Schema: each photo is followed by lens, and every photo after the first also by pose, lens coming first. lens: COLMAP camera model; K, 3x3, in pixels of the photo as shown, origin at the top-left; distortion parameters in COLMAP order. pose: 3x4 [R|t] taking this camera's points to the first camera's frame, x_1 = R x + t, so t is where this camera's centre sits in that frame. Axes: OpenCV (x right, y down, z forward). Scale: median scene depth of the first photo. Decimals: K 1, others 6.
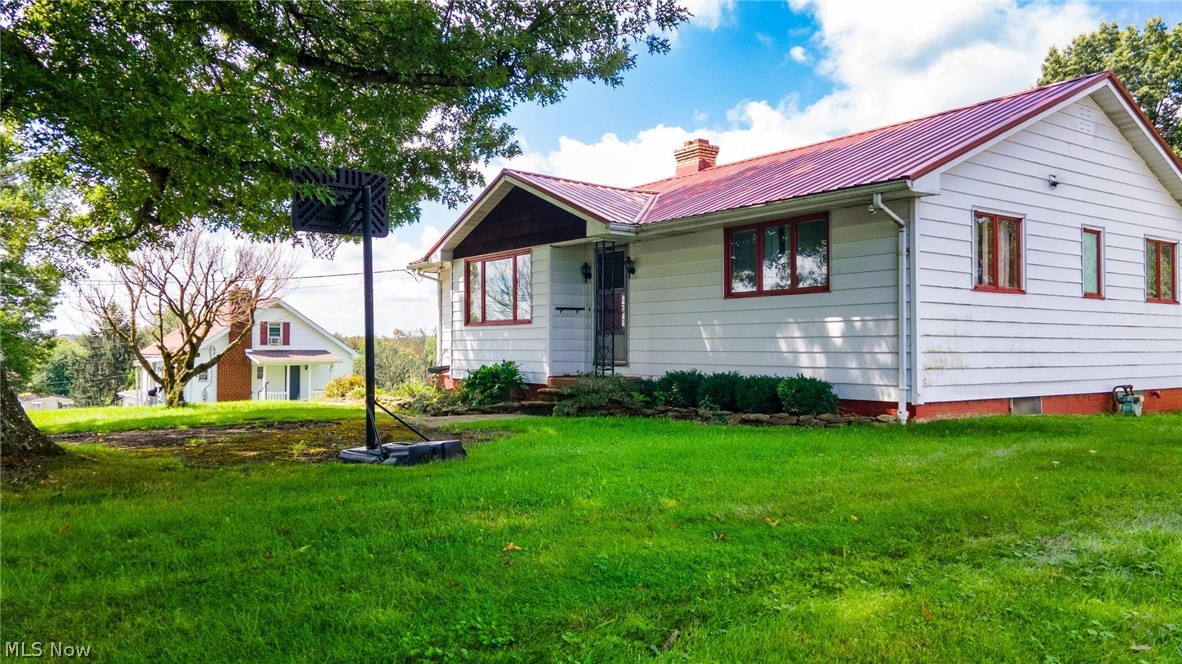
lens RADIAL K [[857.3, 0, 589.4], [0, 857.3, 336.3], [0, 0, 1]] dist [0.034251, 0.027065]
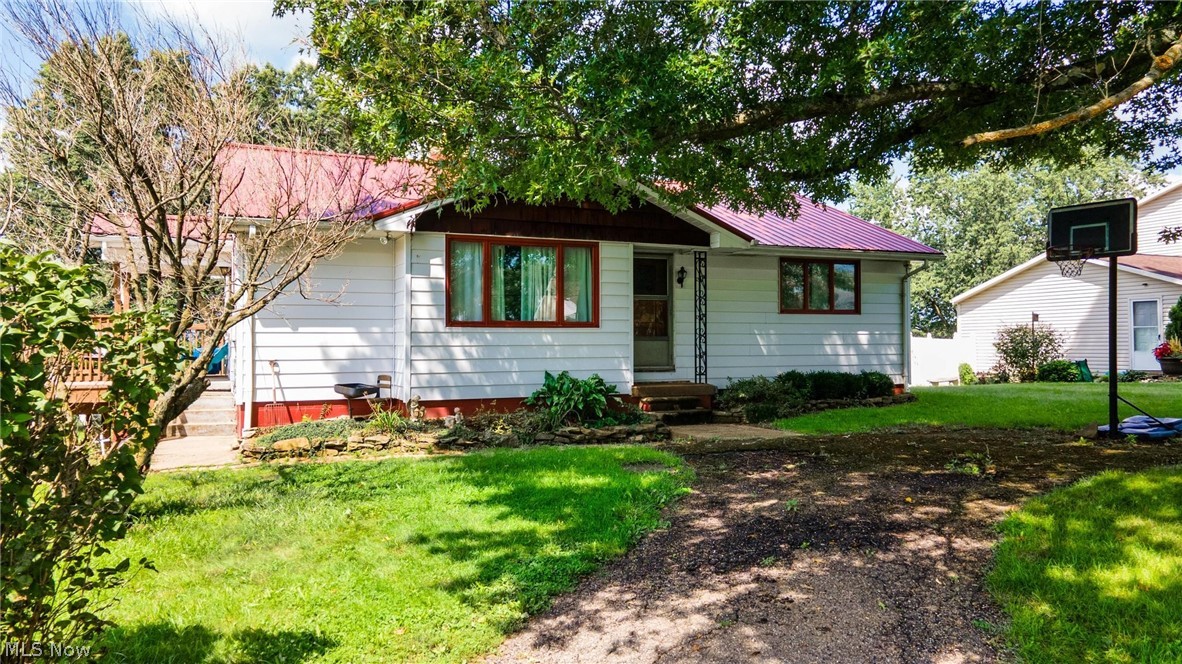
lens RADIAL K [[838.1, 0, 574.9], [0, 838.1, 336.4], [0, 0, 1]] dist [0.042328, 0.002440]
pose [[0.226167, 0.012678, 0.974006, -1.128385], [-0.005446, 0.999916, -0.011751, 0.006054], [-0.974073, -0.002647, 0.226217, 1.025408]]
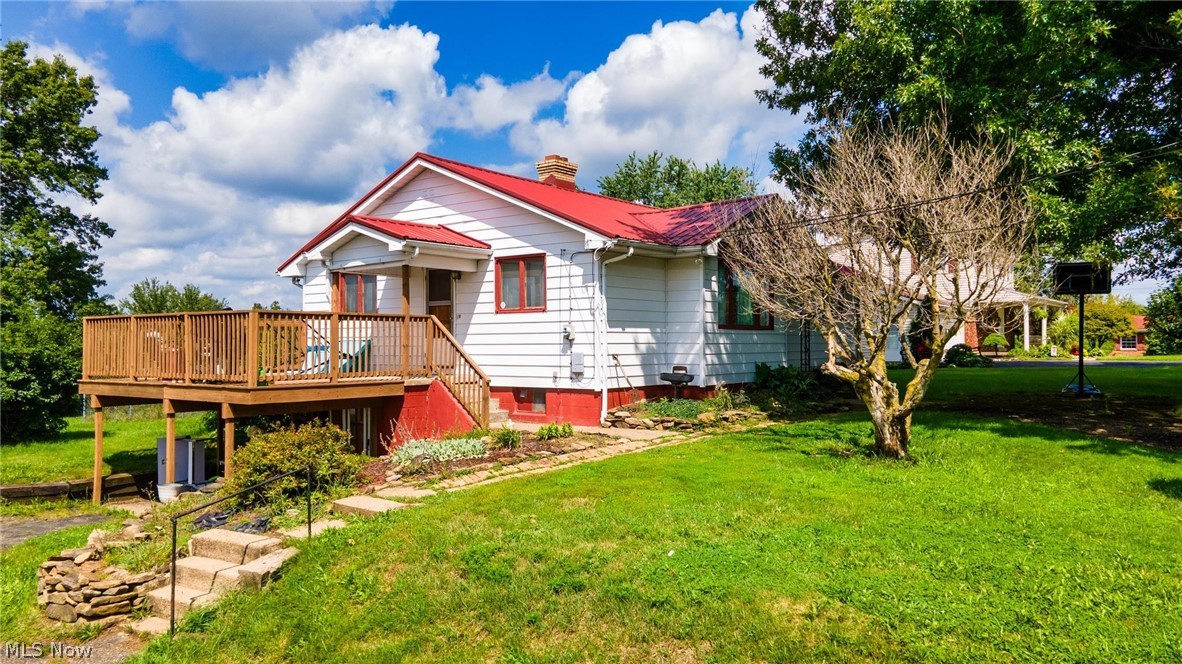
lens RADIAL K [[857.3, 0, 589.4], [0, 857.3, 336.3], [0, 0, 1]] dist [0.034251, 0.027065]
pose [[-0.267129, 0.005643, 0.963644, -1.416088], [-0.009530, 0.999918, -0.008498, 0.008774], [-0.963614, -0.011453, -0.267053, 1.935899]]
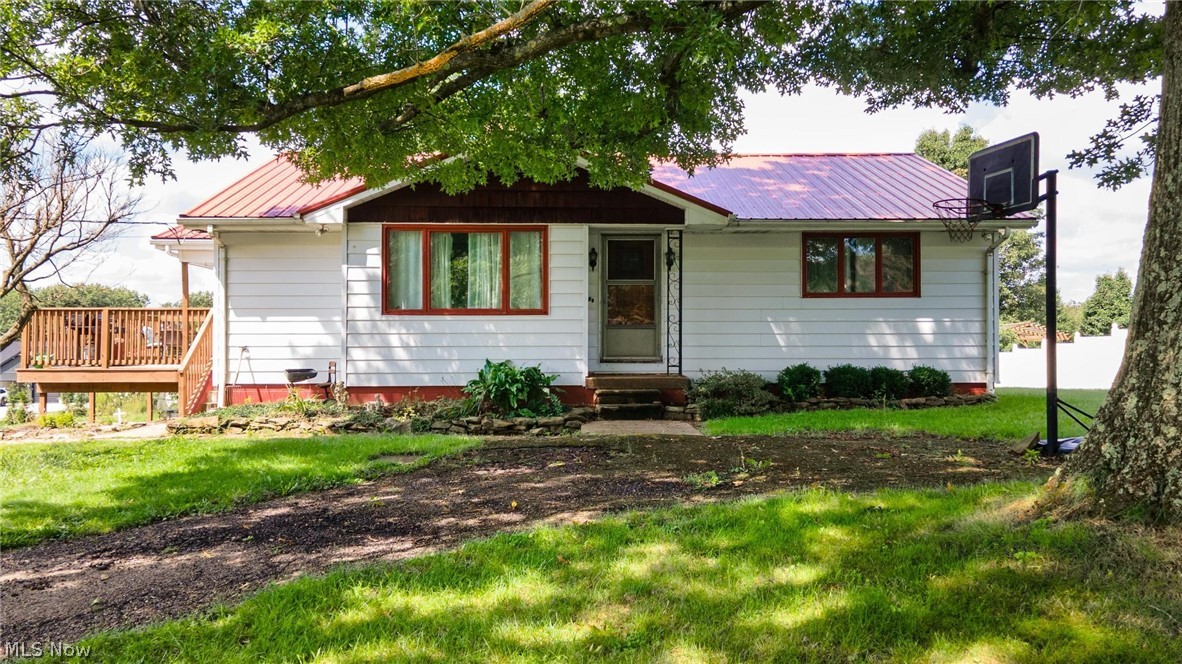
lens RADIAL K [[857.3, 0, 589.4], [0, 857.3, 336.3], [0, 0, 1]] dist [0.034251, 0.027065]
pose [[0.581235, 0.007047, 0.813705, -0.899487], [-0.008313, 0.999962, -0.002722, 0.010447], [-0.813693, -0.005183, 0.581271, 0.591873]]
